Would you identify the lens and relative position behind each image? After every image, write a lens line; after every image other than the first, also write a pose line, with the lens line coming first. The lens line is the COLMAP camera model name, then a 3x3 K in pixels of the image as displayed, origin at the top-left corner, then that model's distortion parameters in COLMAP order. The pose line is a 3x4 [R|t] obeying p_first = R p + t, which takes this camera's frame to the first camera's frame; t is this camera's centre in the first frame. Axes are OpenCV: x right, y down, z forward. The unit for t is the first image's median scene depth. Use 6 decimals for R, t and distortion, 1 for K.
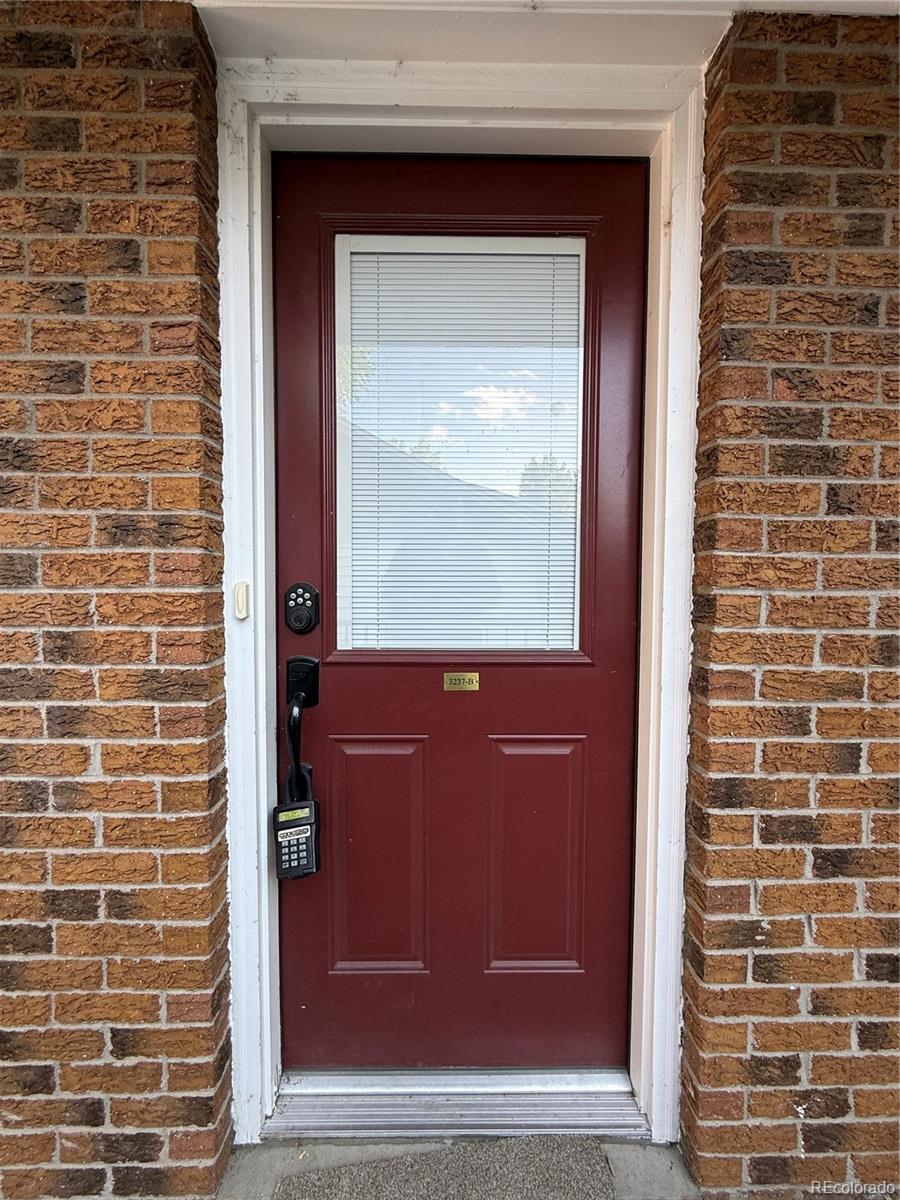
lens RADIAL K [[479.6, 0, 451.9], [0, 479.6, 596.5], [0, 0, 1]] dist [0.001579, -0.000006]
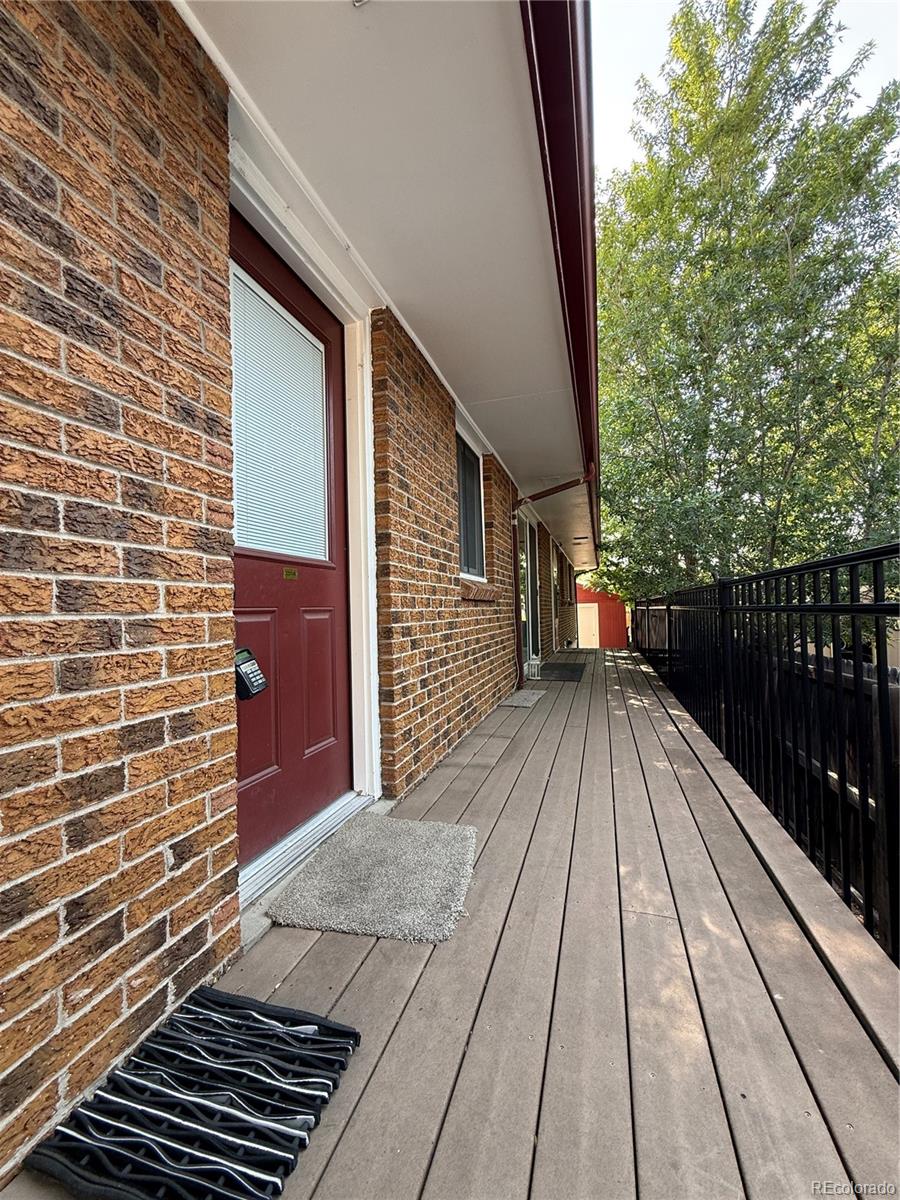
lens RADIAL K [[479.6, 0, 451.9], [0, 479.6, 596.5], [0, 0, 1]] dist [0.001579, -0.000006]
pose [[0.313897, 0.014890, 0.949340, -1.600483], [0.067566, 0.996992, -0.037978, 0.421297], [-0.947050, 0.076064, 0.311946, -0.005055]]
